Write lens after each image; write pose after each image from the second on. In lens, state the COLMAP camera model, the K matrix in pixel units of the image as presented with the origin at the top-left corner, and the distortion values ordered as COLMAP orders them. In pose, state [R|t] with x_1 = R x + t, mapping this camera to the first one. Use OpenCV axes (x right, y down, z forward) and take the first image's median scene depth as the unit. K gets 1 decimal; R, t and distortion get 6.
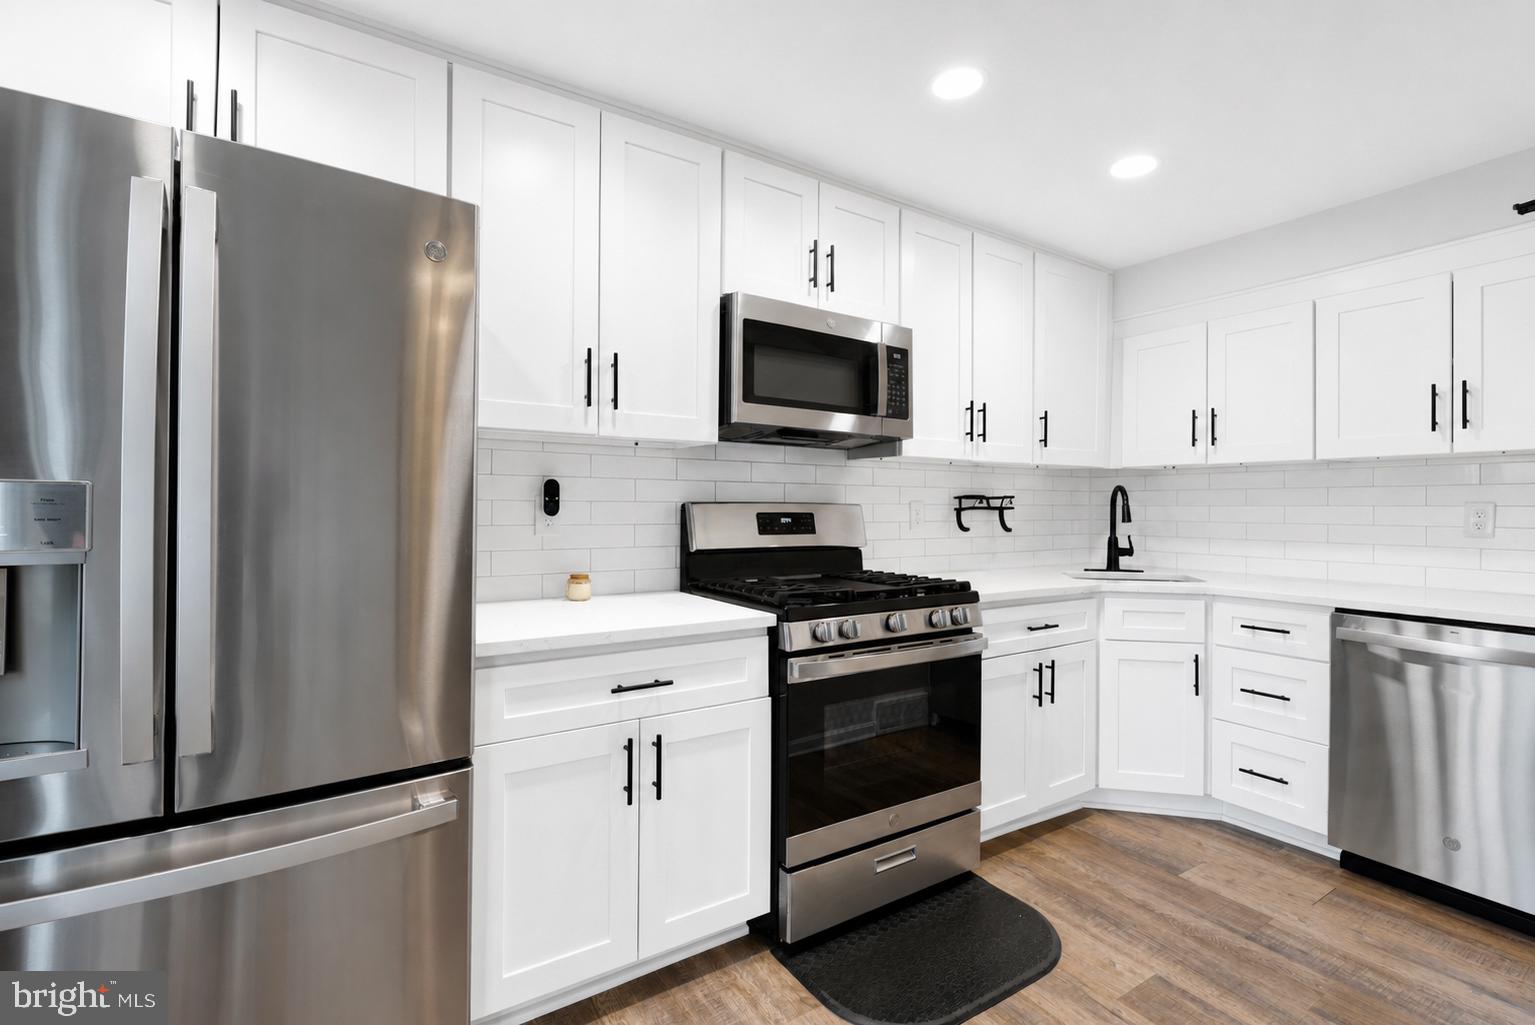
lens RADIAL K [[690.1, 0, 759.7], [0, 690.1, 503.8], [0, 0, 1]] dist [-0.018218, 0.004413]
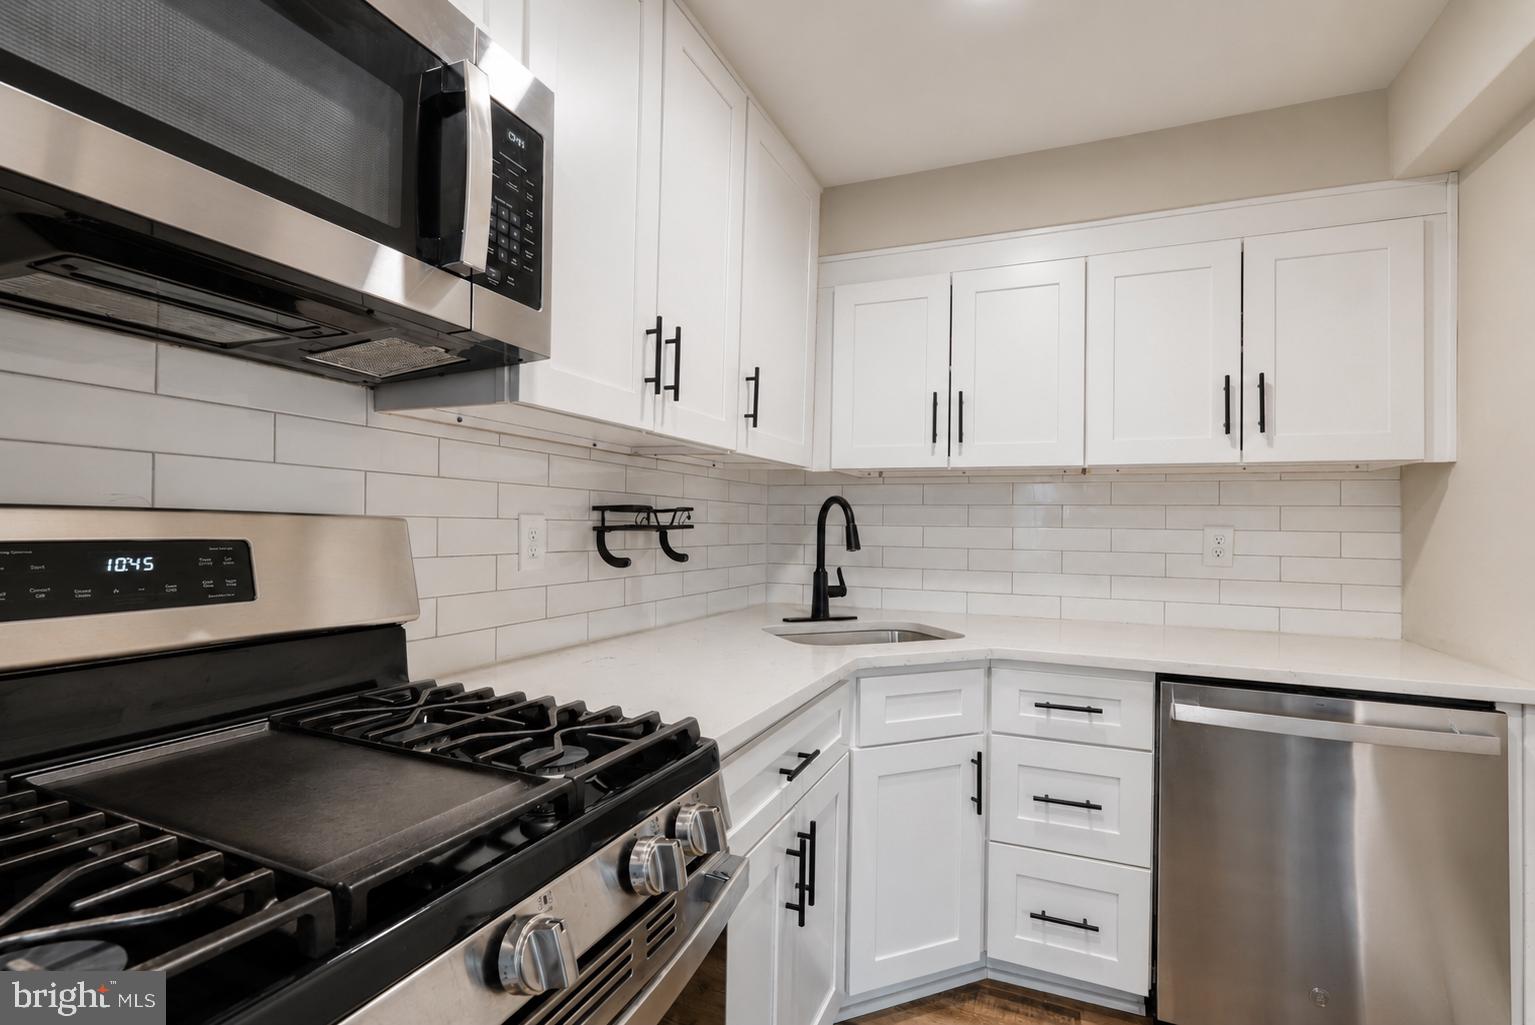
lens RADIAL K [[690.1, 0, 777.8], [0, 690.1, 514.3], [0, 0, 1]] dist [-0.018218, 0.004413]
pose [[0.814406, 0.016520, 0.580060, 0.092743], [-0.011416, 0.999857, -0.012448, 0.001228], [-0.580183, 0.003516, 0.814479, 0.560779]]
